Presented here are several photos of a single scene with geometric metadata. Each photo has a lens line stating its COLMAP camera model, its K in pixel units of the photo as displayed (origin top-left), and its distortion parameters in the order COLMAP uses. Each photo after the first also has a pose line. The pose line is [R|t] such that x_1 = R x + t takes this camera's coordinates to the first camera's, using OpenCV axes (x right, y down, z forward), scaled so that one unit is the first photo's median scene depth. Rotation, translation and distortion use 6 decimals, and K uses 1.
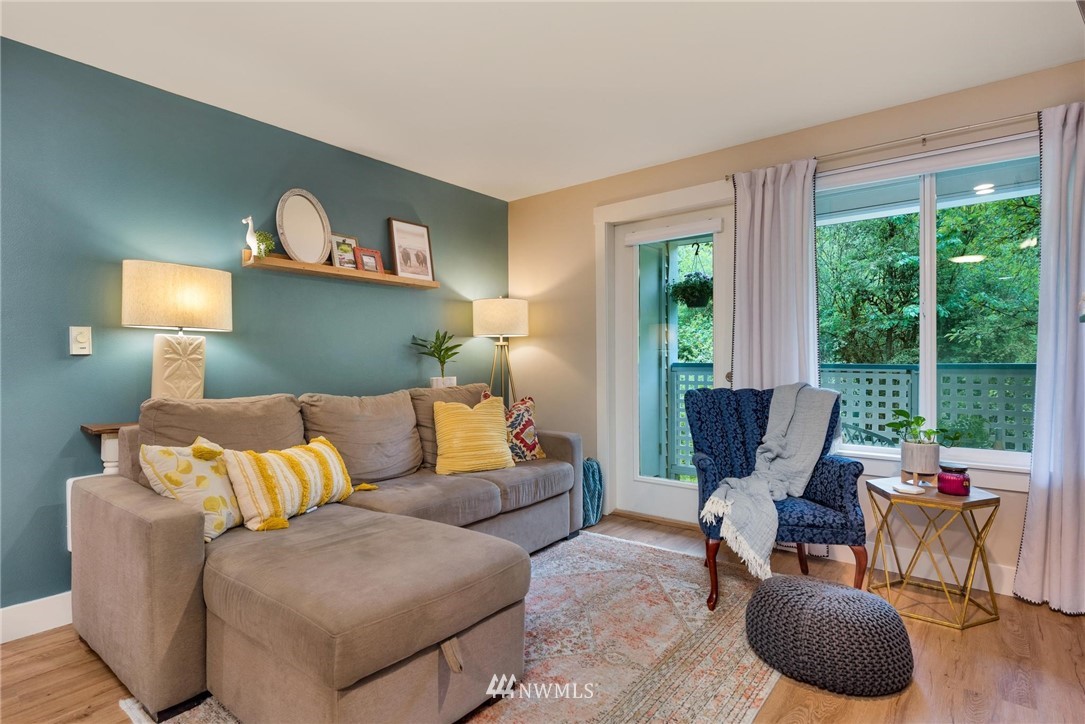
lens RADIAL K [[573.2, 0, 550.5], [0, 573.2, 363.6], [0, 0, 1]] dist [0.015154, -0.002114]
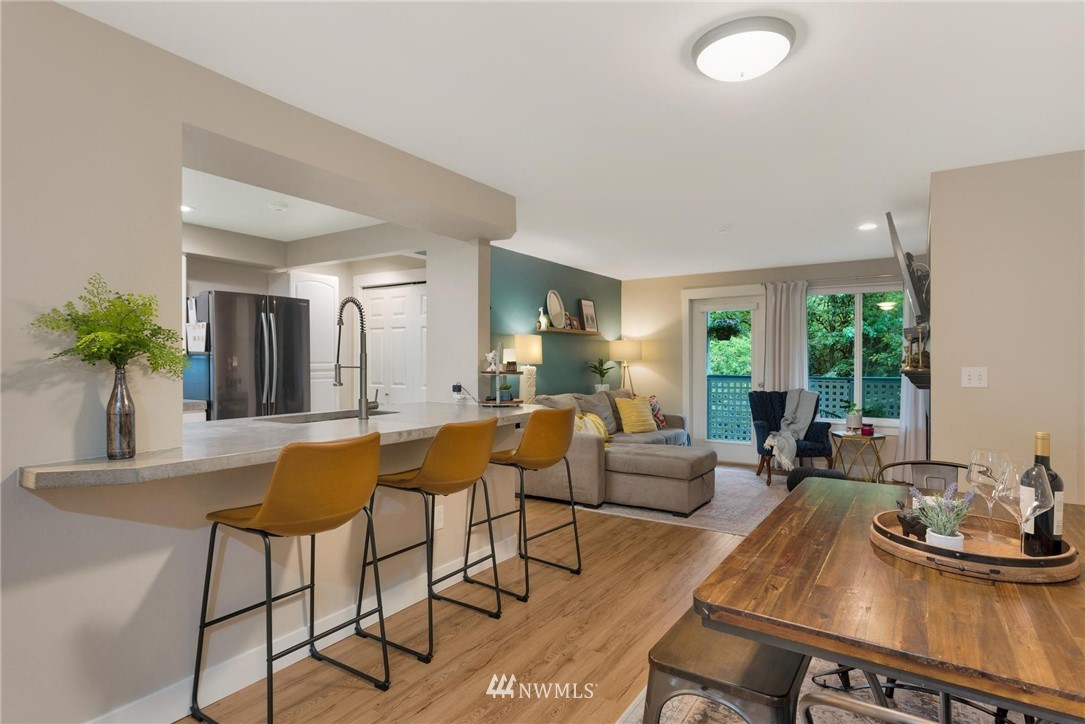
lens RADIAL K [[573.2, 0, 540.5], [0, 573.2, 366.7], [0, 0, 1]] dist [0.015154, -0.002114]
pose [[0.997548, 0.004396, 0.069854, -0.655601], [-0.004778, 0.999974, 0.005316, -0.052397], [-0.069829, -0.005637, 0.997543, -1.024784]]
